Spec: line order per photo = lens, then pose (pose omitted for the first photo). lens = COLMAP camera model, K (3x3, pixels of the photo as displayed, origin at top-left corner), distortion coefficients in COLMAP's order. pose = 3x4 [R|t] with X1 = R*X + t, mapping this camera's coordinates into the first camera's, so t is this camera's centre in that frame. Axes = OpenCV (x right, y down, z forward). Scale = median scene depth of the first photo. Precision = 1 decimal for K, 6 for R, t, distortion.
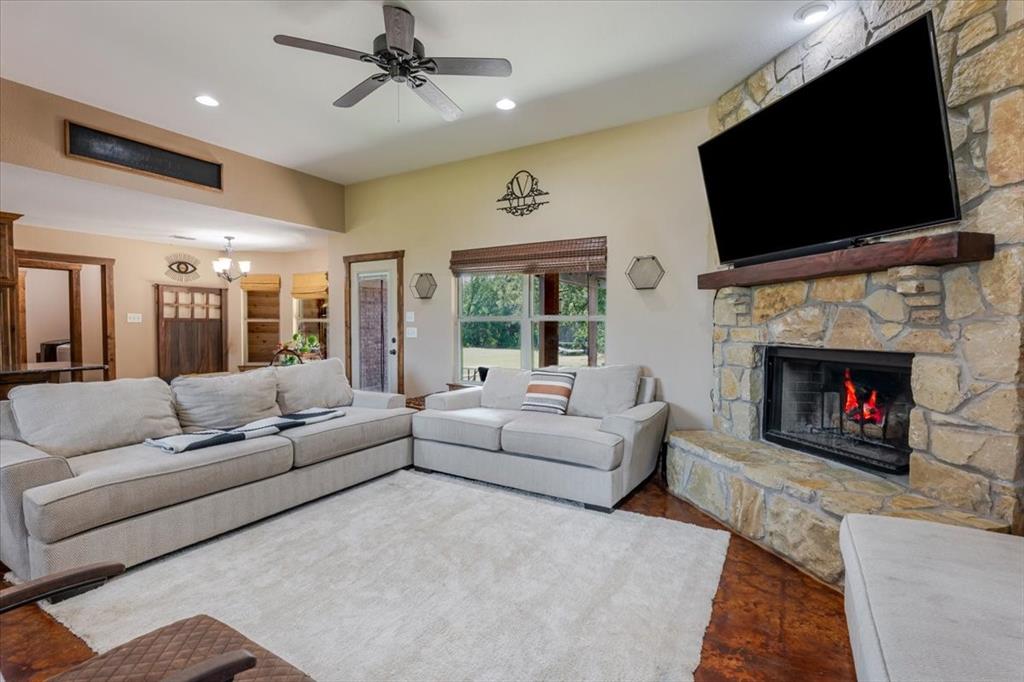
lens RADIAL K [[473.7, 0, 510.4], [0, 473.7, 339.5], [0, 0, 1]] dist [-0.002286, -0.000085]
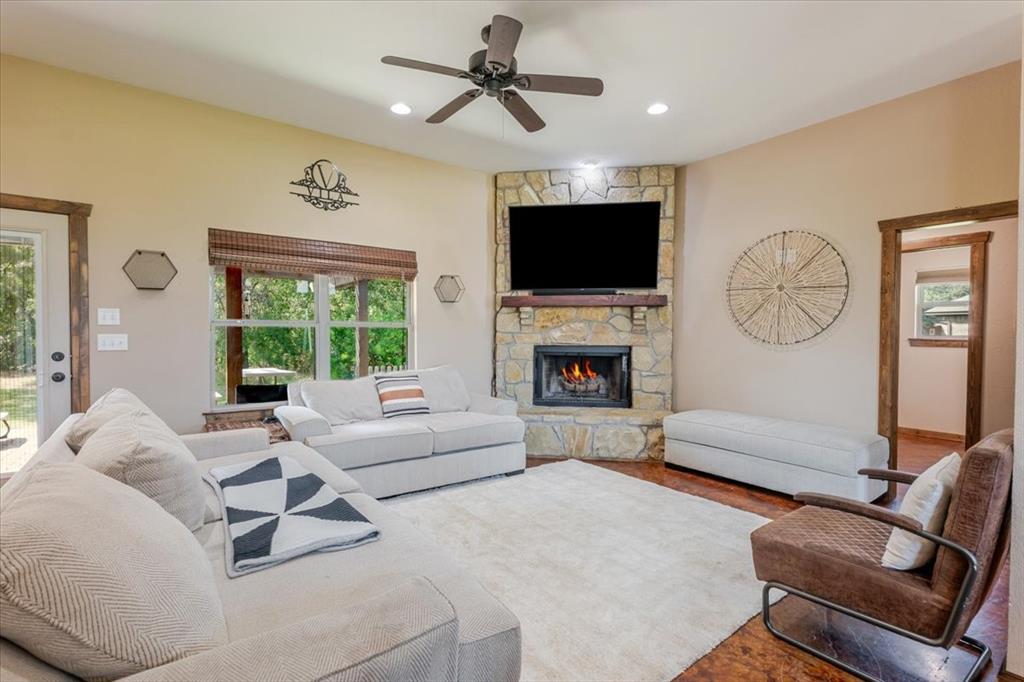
lens RADIAL K [[473.7, 0, 508.4], [0, 473.7, 341.0], [0, 0, 1]] dist [-0.002286, -0.000085]
pose [[0.385270, -0.014665, 0.922687, -0.874139], [0.023309, 0.999709, 0.006157, -0.012208], [-0.922509, 0.019135, 0.385500, 0.436697]]
